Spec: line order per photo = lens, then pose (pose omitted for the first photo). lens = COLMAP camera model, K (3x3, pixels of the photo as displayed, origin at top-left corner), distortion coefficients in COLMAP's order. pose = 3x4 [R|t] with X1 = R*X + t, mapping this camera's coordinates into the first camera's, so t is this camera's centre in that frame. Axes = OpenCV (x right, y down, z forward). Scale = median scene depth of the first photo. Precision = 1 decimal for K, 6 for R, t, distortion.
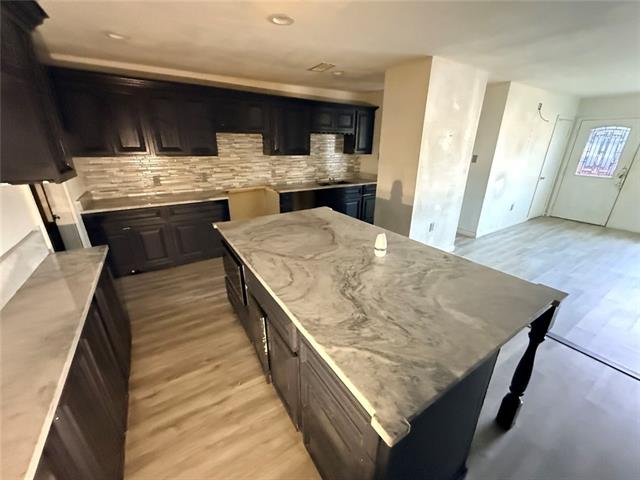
lens RADIAL K [[263.3, 0, 320.0], [0, 263.3, 240.0], [0, 0, 1]] dist [-0.000406, -0.000140]
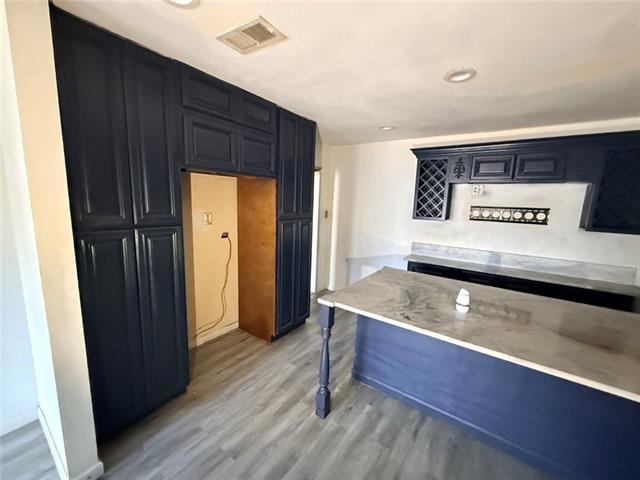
lens RADIAL K [[263.3, 0, 320.0], [0, 263.3, 240.0], [0, 0, 1]] dist [-0.000406, -0.000140]
pose [[-0.927283, 0.017186, -0.373967, 1.069159], [-0.171160, 0.868961, 0.464340, -0.536288], [0.332942, 0.494582, -0.802831, 1.452988]]
